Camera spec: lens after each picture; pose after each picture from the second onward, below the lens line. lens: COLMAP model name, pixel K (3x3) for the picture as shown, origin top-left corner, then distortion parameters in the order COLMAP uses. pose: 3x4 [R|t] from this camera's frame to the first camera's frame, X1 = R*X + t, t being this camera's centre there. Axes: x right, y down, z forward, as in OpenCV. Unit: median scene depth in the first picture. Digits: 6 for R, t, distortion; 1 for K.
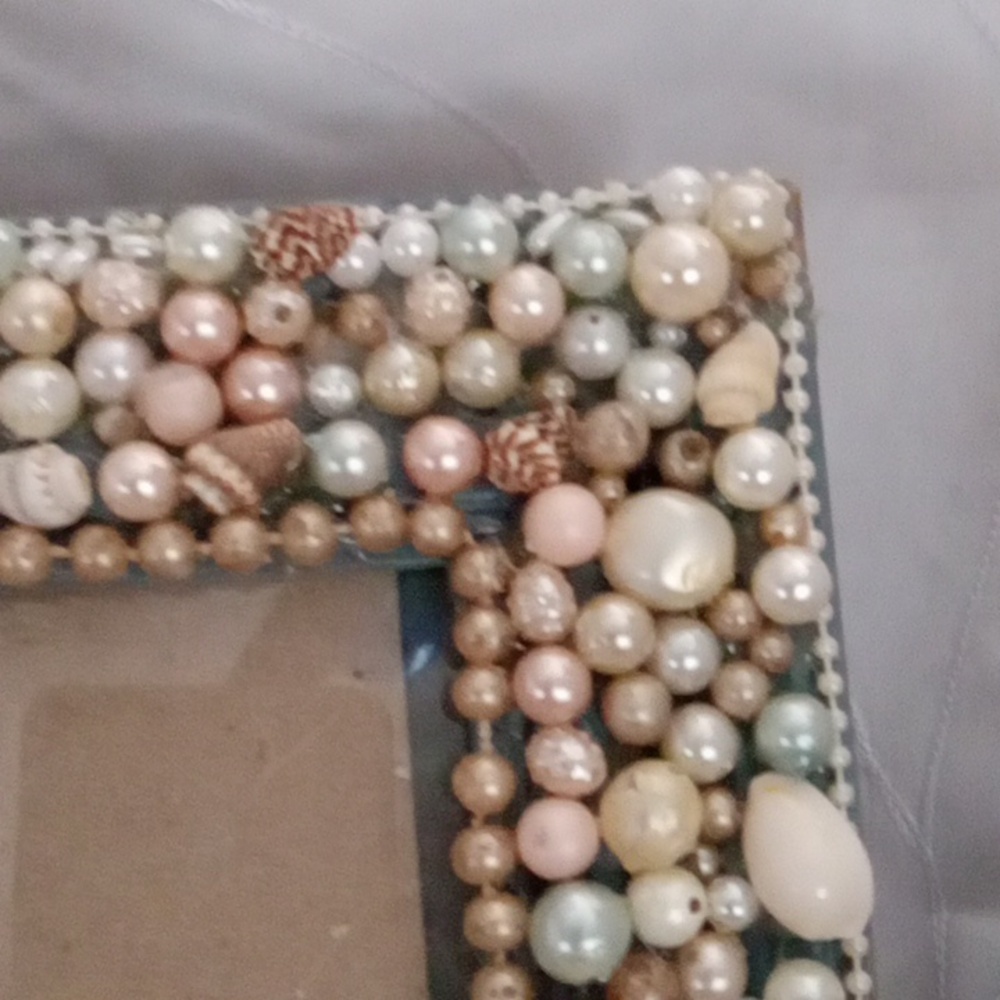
lens RADIAL K [[1909.2, 0, 498.8], [0, 1909.2, 499.1], [0, 0, 1]] dist [0.128803, -0.721602]
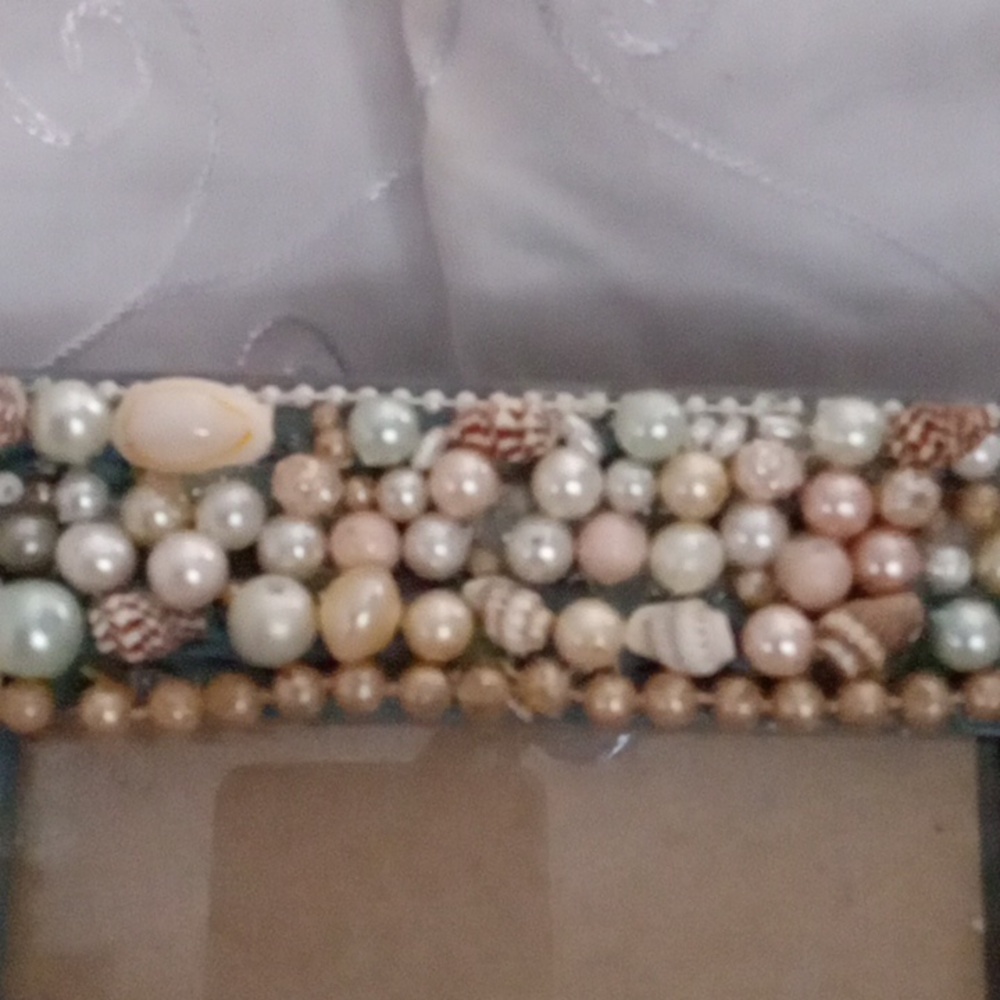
lens RADIAL K [[1909.2, 0, 498.8], [0, 1909.2, 499.1], [0, 0, 1]] dist [0.128803, -0.721602]
pose [[0.993677, 0.079453, -0.079333, -0.264844], [-0.082647, 0.995861, -0.037820, -0.035126], [0.076000, 0.044137, 0.996130, -0.122413]]
